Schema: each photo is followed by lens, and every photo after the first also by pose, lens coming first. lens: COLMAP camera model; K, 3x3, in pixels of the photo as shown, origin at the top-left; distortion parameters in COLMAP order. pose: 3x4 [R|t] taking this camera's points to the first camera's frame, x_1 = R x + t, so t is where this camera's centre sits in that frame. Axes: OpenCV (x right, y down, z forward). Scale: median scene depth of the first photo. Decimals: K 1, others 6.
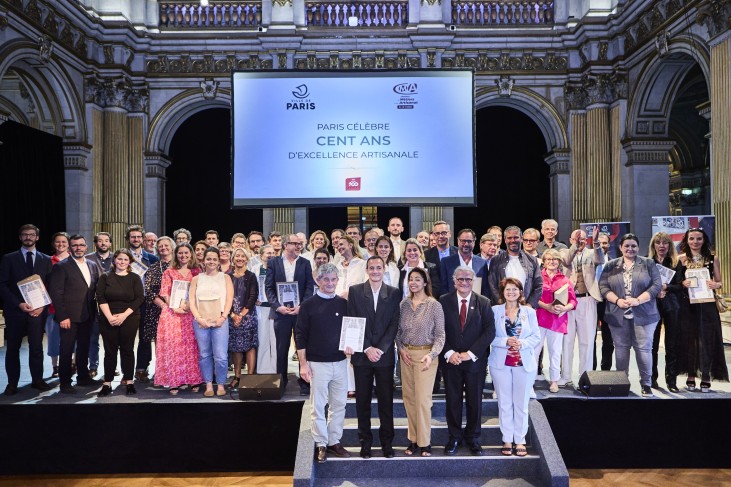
lens RADIAL K [[627.3, 0, 376.6], [0, 627.3, 249.5], [0, 0, 1]] dist [0.002563, -0.005343]
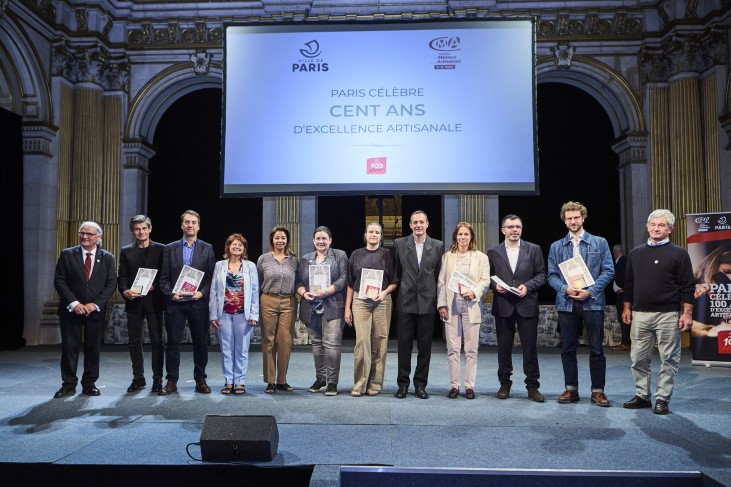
lens RADIAL K [[630.7, 0, 346.4], [0, 630.7, 255.7], [0, 0, 1]] dist [0.001748, -0.001557]
pose [[0.998200, 0.005984, -0.059668, -0.023797], [-0.008542, 0.999051, -0.042712, 0.034579], [0.059355, 0.043144, 0.997304, 0.195614]]
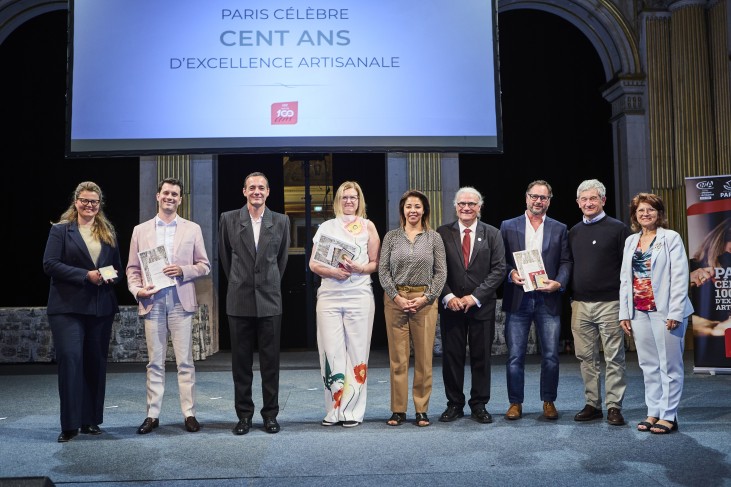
lens RADIAL K [[825.5, 0, 380.6], [0, 825.5, 243.5], [0, 0, 1]] dist [-0.063028, 0.035843]
pose [[0.998920, -0.005552, 0.046138, 0.012076], [0.007447, 0.999131, -0.041014, 0.037767], [-0.045870, 0.041314, 0.998093, 0.225858]]
